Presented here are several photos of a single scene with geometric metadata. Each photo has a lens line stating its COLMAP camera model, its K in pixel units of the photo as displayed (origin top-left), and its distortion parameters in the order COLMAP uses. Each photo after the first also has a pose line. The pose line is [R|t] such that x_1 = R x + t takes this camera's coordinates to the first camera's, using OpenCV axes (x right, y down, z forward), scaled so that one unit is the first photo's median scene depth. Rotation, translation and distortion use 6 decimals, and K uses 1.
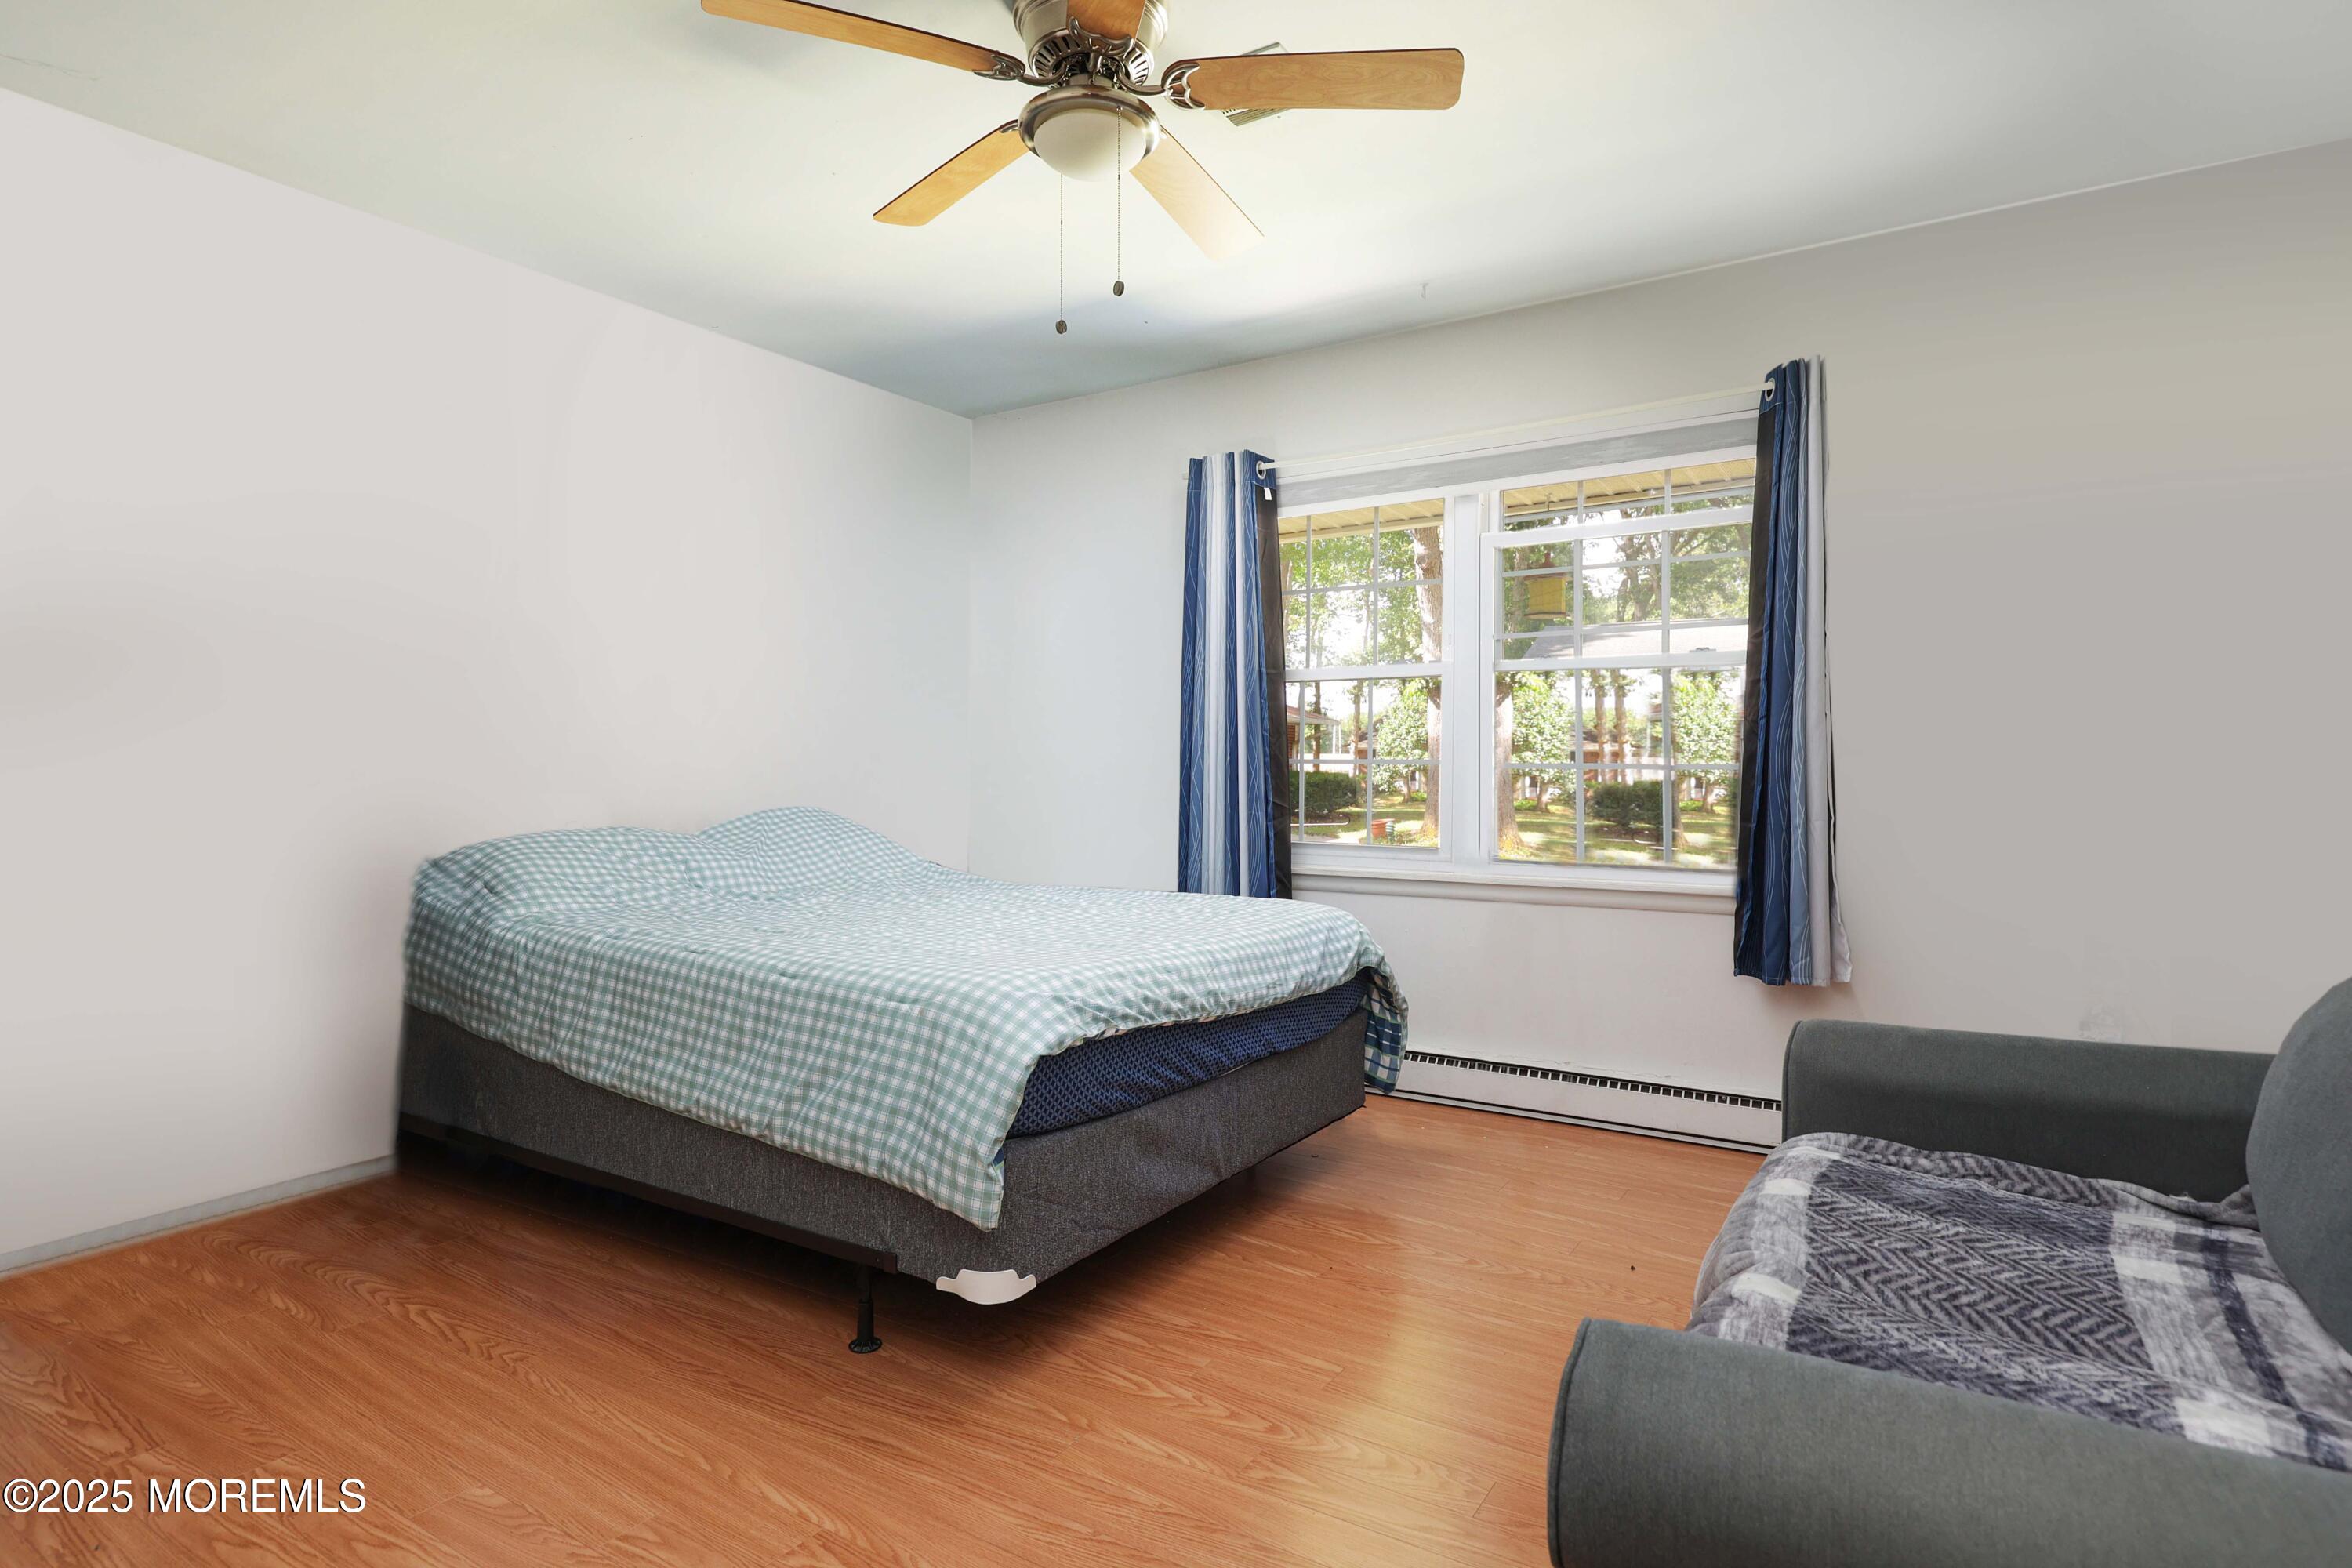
lens RADIAL K [[1233.9, 0, 1176.0], [0, 1233.9, 784.0], [0, 0, 1]] dist [0.001446, 0.000331]
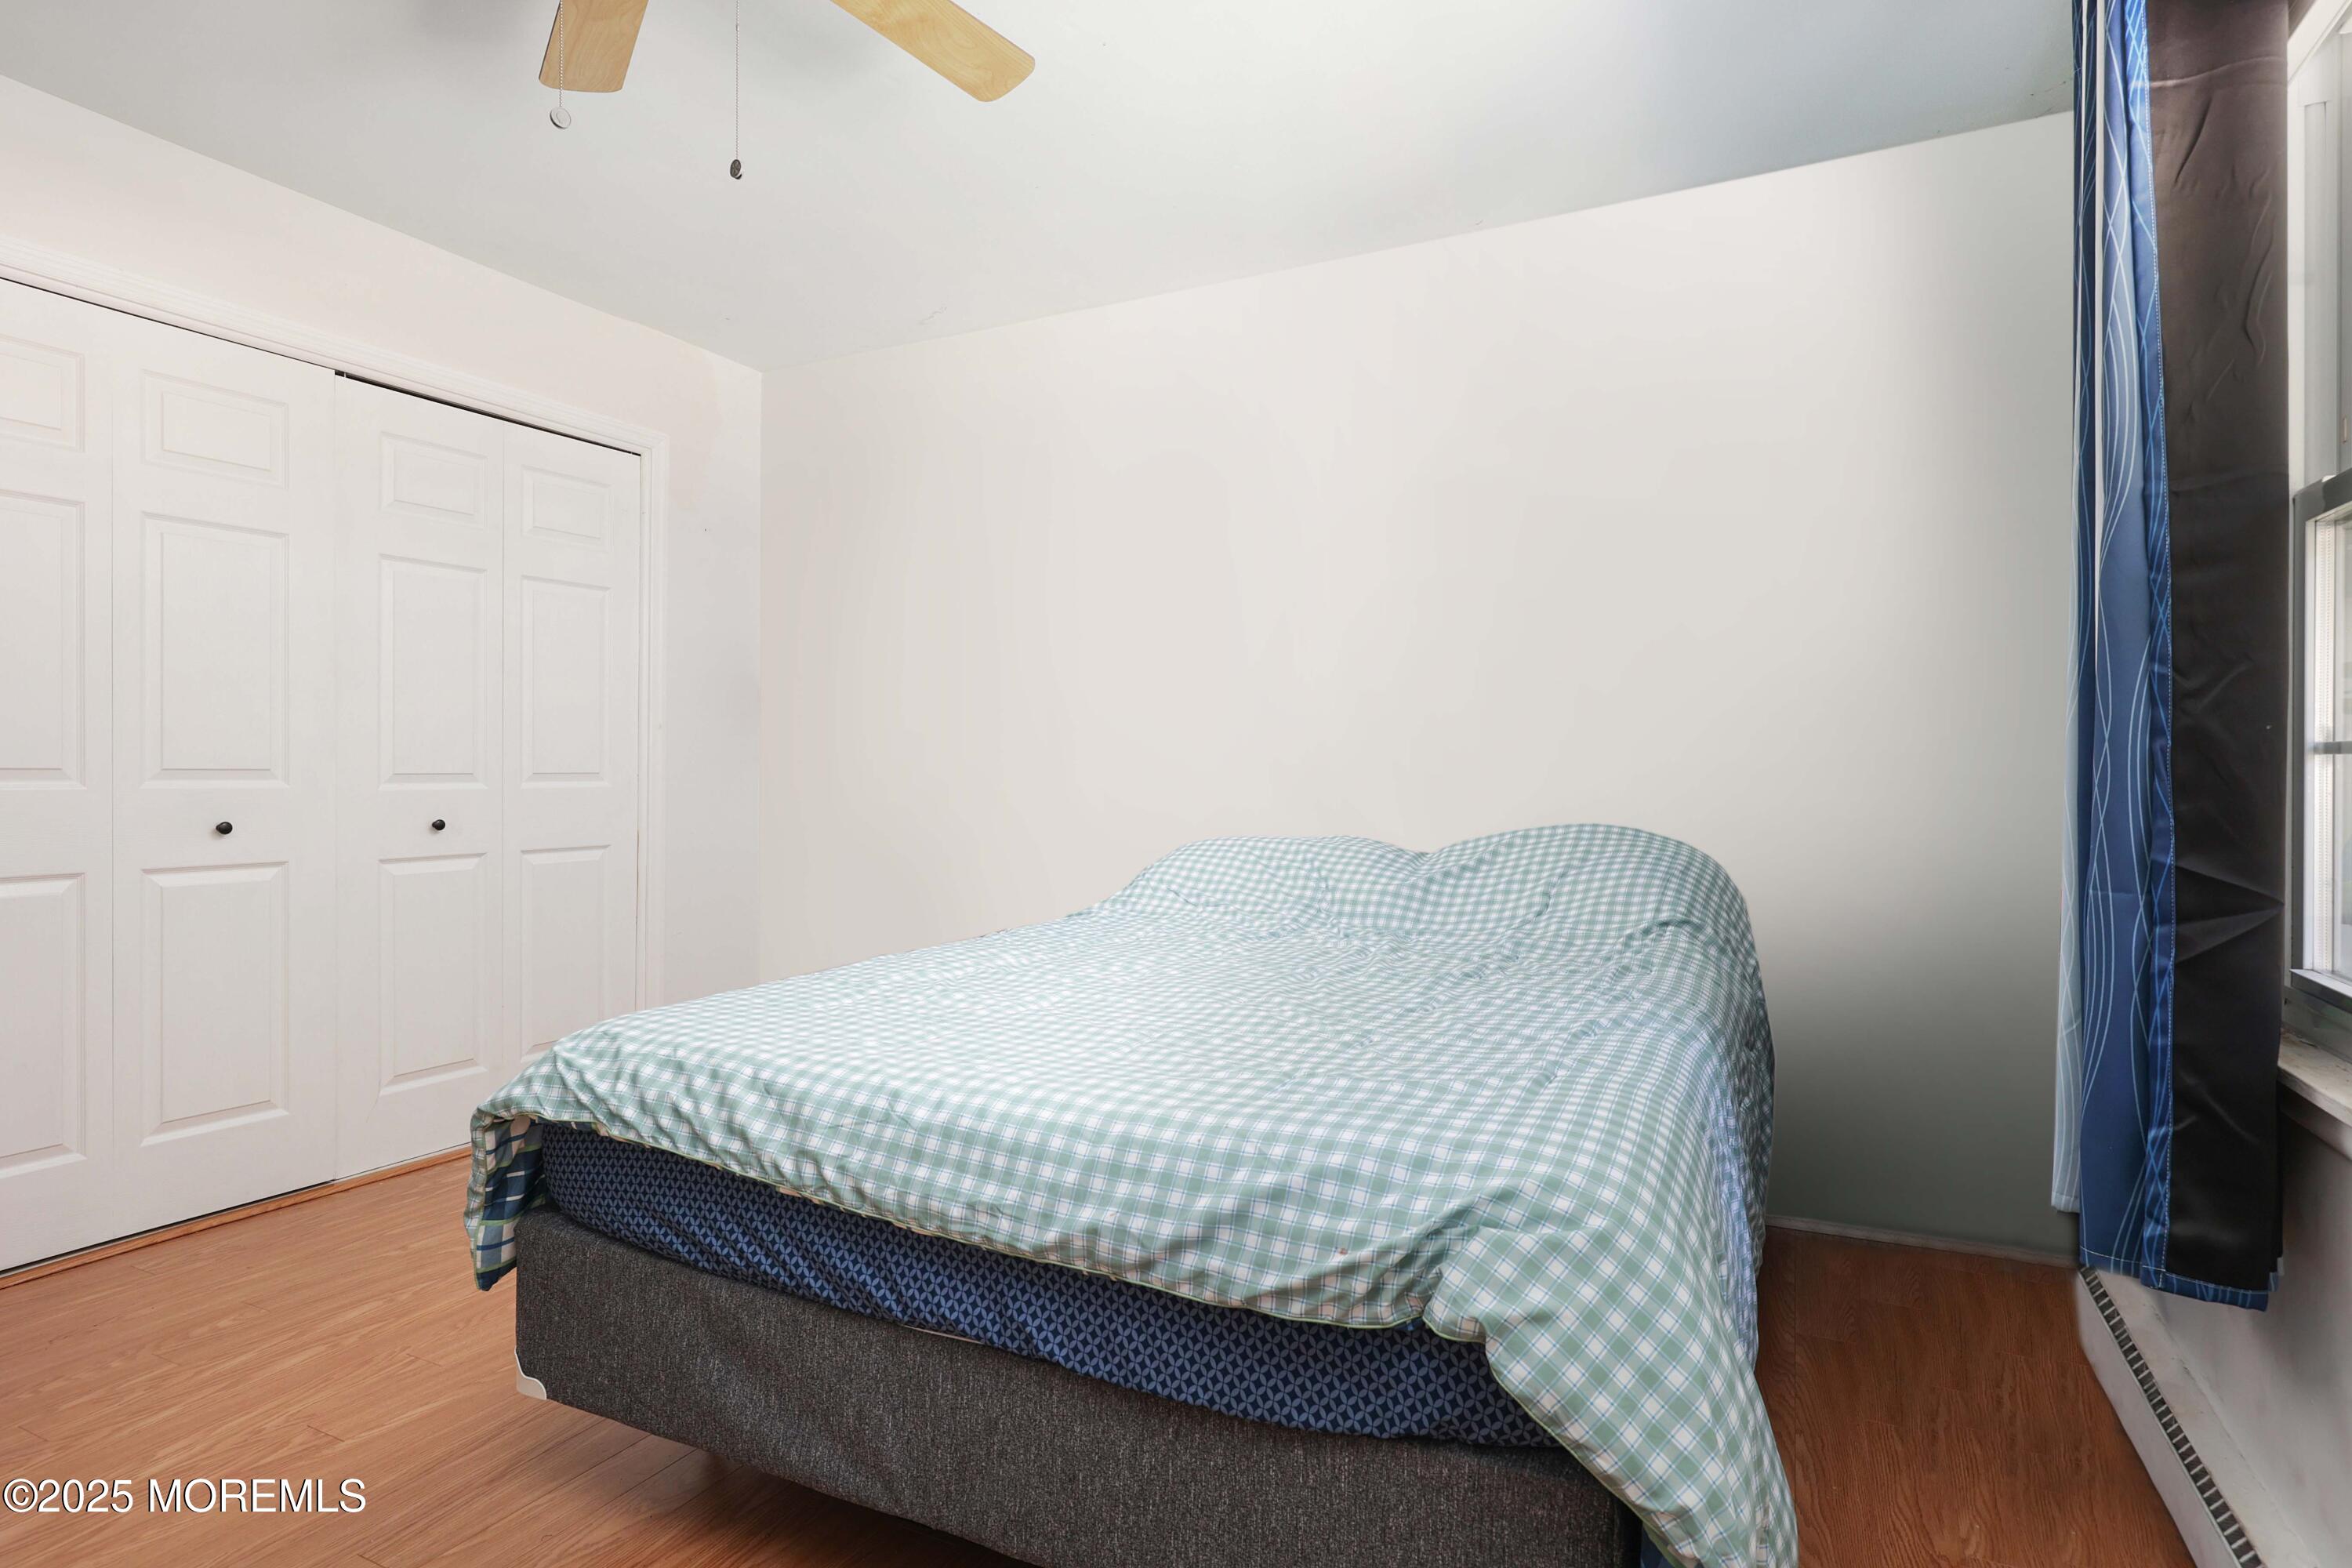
lens RADIAL K [[1233.9, 0, 1176.0], [0, 1233.9, 784.0], [0, 0, 1]] dist [0.001446, 0.000331]
pose [[0.103180, 0.005324, -0.994648, 0.579767], [-0.012296, 0.999916, 0.004077, -0.010017], [0.994587, 0.011809, 0.103237, 1.027779]]
